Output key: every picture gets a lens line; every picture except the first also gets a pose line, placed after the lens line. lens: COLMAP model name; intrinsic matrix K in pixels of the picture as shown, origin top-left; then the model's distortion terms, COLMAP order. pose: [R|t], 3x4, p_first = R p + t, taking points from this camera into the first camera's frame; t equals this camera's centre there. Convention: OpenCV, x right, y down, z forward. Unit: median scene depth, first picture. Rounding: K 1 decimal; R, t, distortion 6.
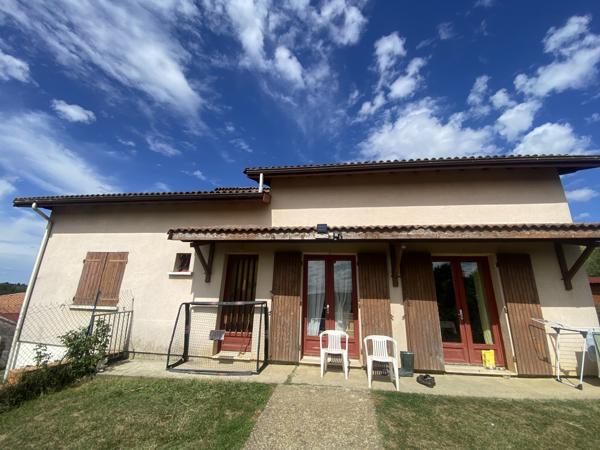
lens RADIAL K [[250.5, 0, 299.7], [0, 250.5, 231.9], [0, 0, 1]] dist [0.001195, -0.015280]
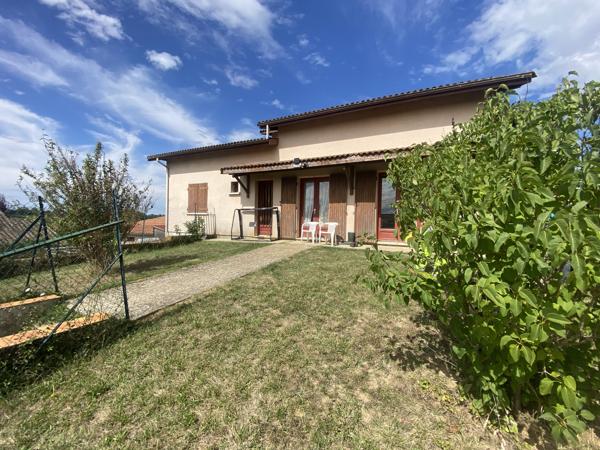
lens RADIAL K [[250.5, 0, 299.7], [0, 250.5, 231.9], [0, 0, 1]] dist [0.001195, -0.015280]
pose [[0.942948, 0.006498, -0.332876, 0.533303], [0.088421, 0.959018, 0.269196, -0.005965], [0.320983, -0.283271, 0.903730, -0.505936]]
